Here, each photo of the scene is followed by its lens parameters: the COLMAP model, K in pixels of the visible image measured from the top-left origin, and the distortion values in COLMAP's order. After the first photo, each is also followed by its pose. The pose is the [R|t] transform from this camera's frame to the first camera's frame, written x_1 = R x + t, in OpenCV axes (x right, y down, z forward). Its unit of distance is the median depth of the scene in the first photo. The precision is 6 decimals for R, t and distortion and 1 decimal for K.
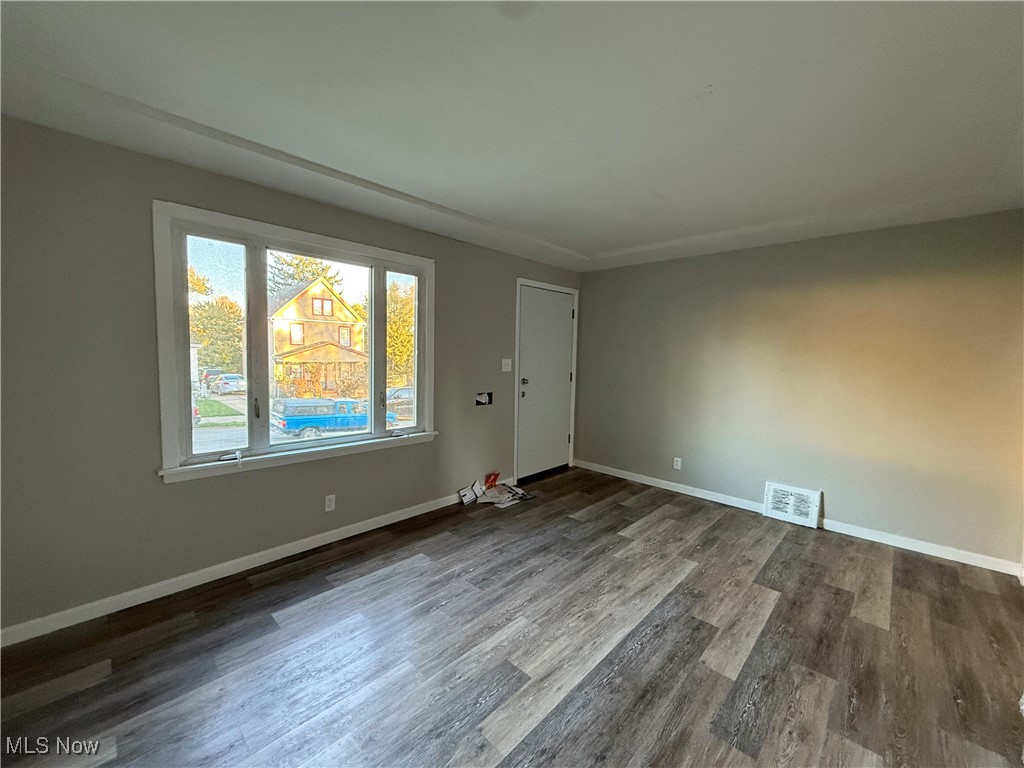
lens RADIAL K [[407.8, 0, 508.9], [0, 407.8, 383.5], [0, 0, 1]] dist [0.001046, 0.000154]
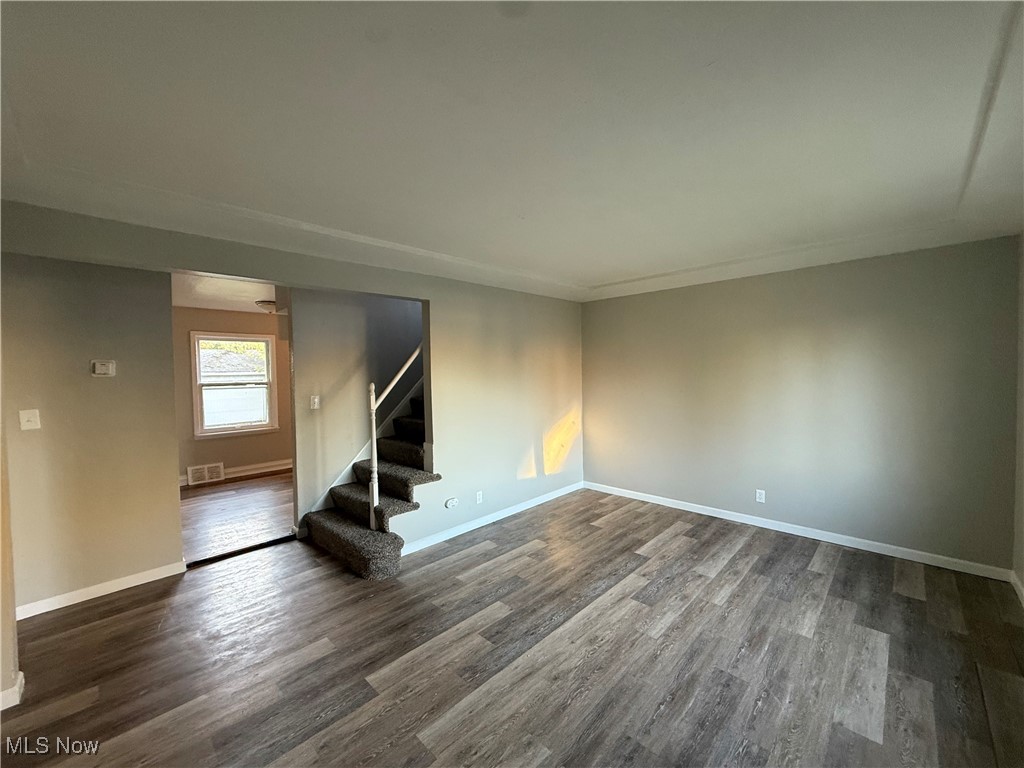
lens RADIAL K [[407.8, 0, 508.9], [0, 407.8, 383.5], [0, 0, 1]] dist [0.001046, 0.000154]
pose [[-0.999946, 0.000117, 0.010413, 0.335002], [0.001173, 0.994835, 0.101498, -0.167123], [-0.010347, 0.101504, -0.994781, 1.649534]]
